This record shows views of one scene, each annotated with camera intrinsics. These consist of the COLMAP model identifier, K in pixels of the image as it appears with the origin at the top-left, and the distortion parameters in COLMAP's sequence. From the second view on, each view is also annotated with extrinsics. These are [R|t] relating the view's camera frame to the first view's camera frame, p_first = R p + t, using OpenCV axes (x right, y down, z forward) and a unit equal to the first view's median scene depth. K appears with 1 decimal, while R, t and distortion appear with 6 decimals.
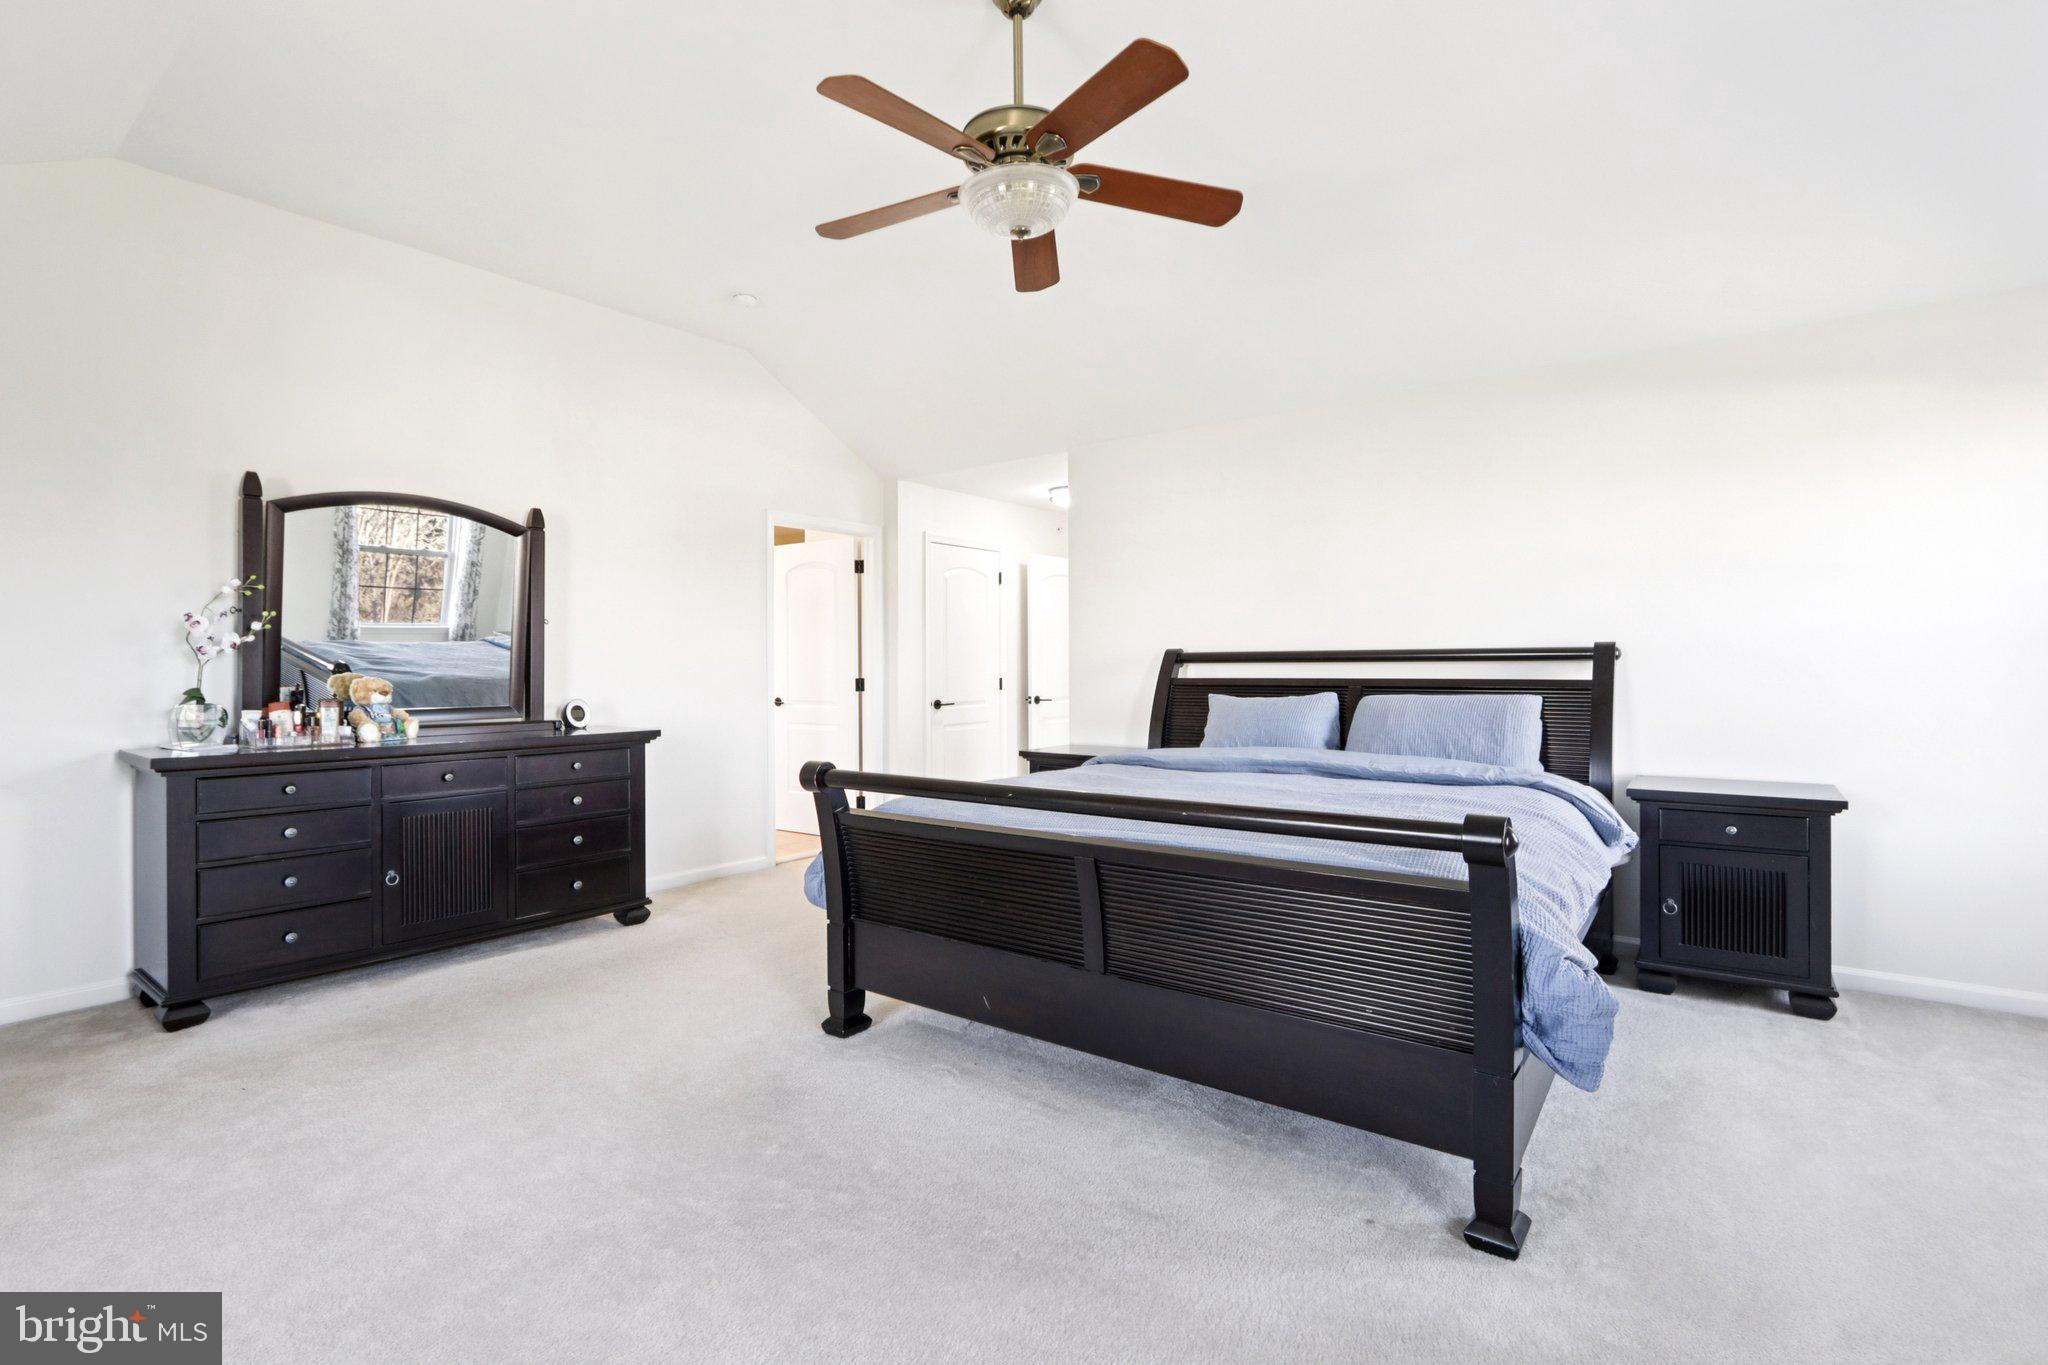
lens RADIAL K [[943.6, 0, 1025.0], [0, 943.6, 670.9], [0, 0, 1]] dist [-0.016975, -0.000052]
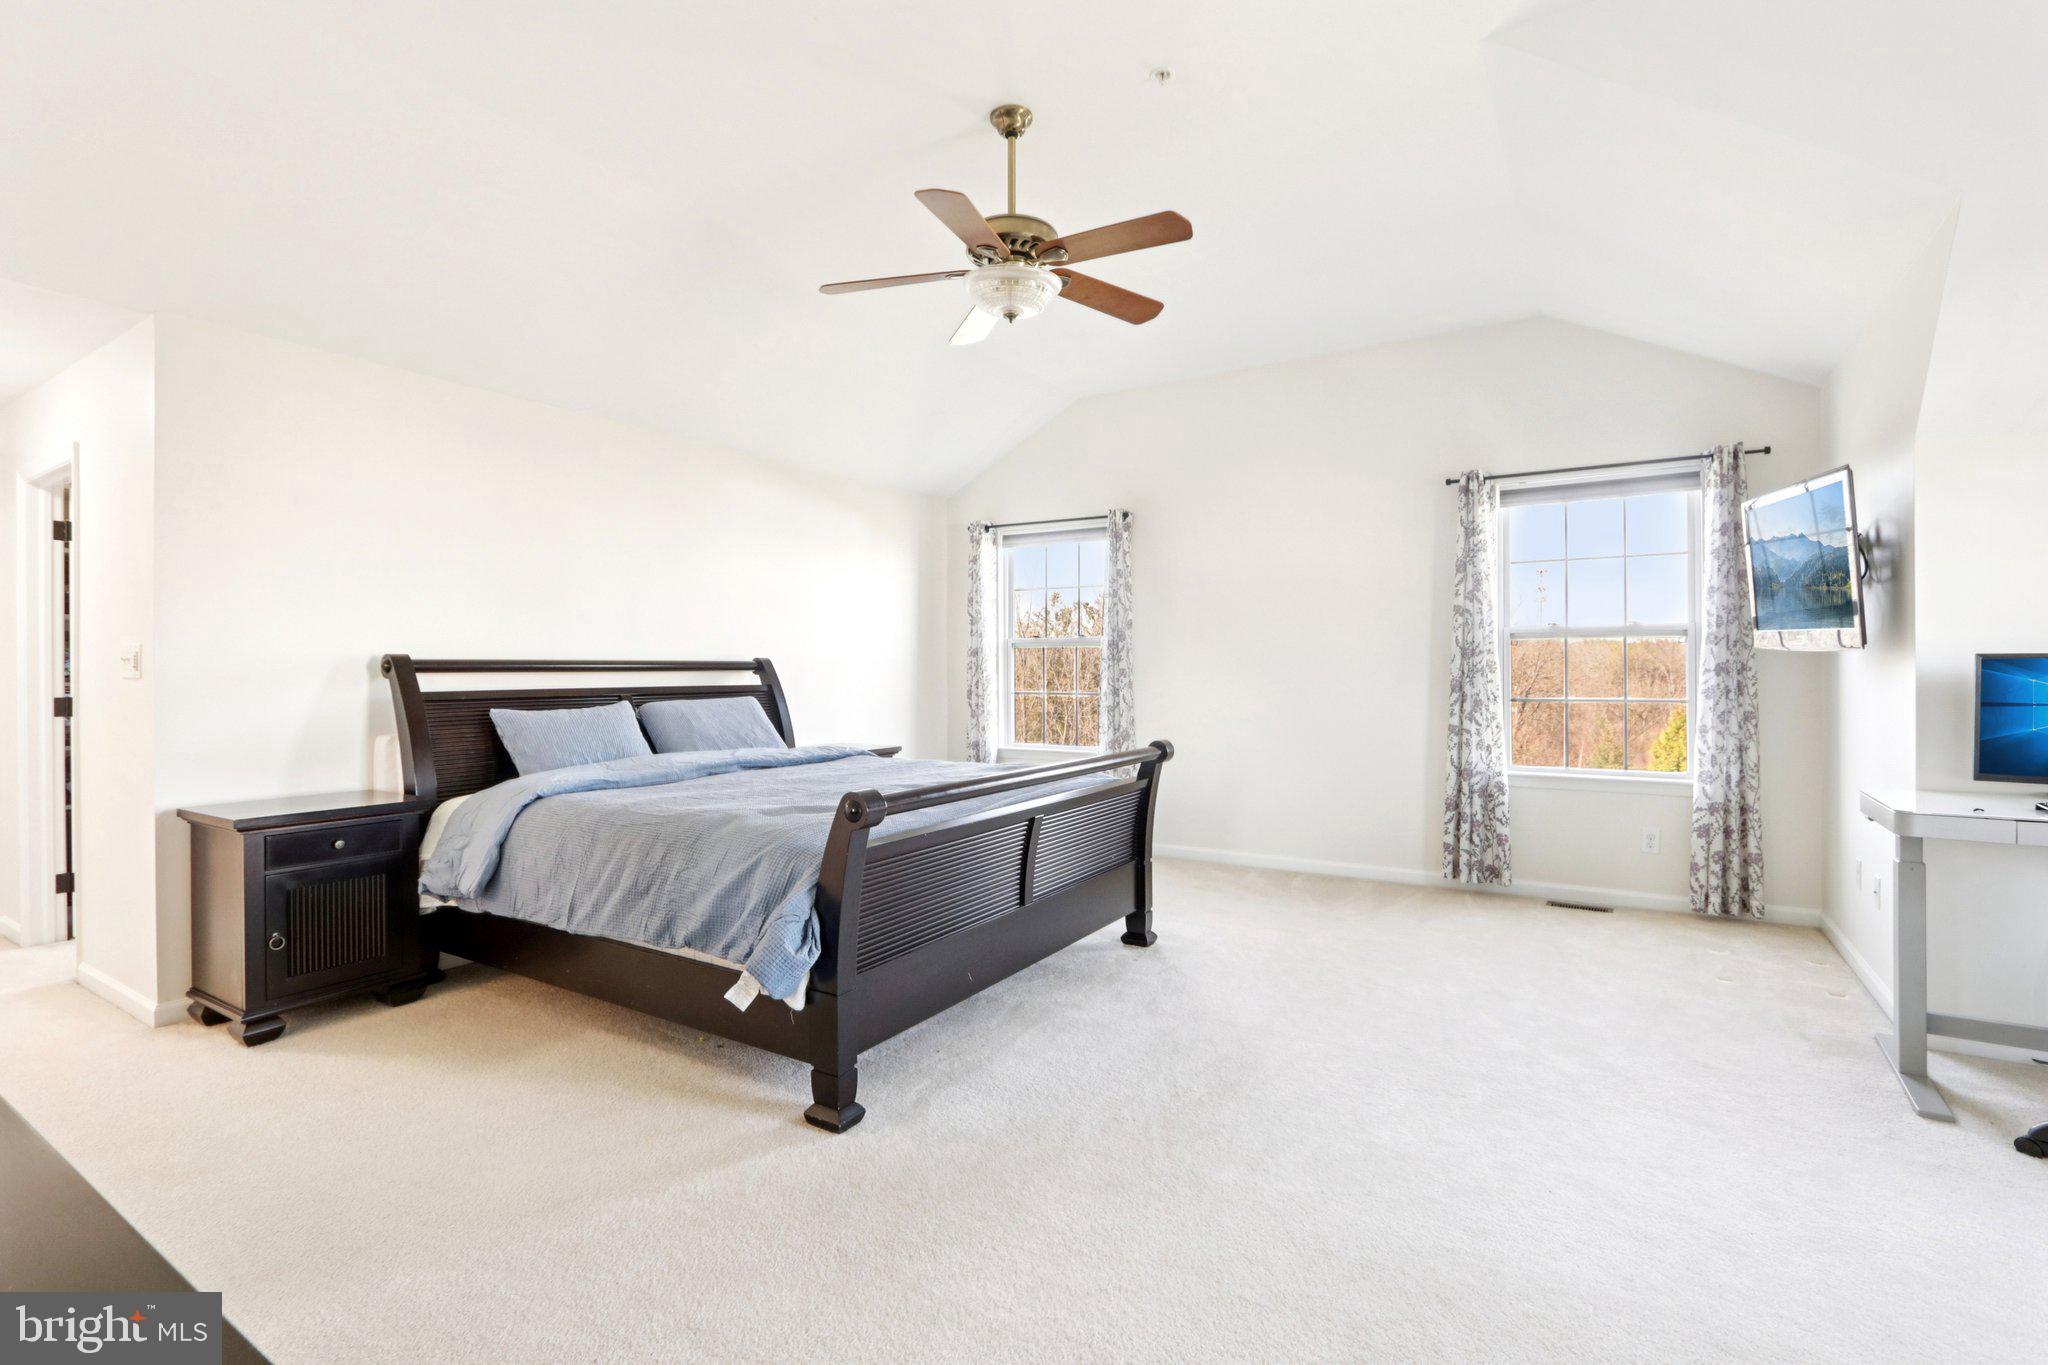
lens RADIAL K [[943.6, 0, 1022.7], [0, 943.6, 675.4], [0, 0, 1]] dist [-0.016975, -0.000052]
pose [[-0.076177, 0.000467, 0.997094, -0.721551], [0.013404, 0.999910, 0.000556, 0.000001], [-0.997004, 0.013407, -0.076176, 0.642752]]
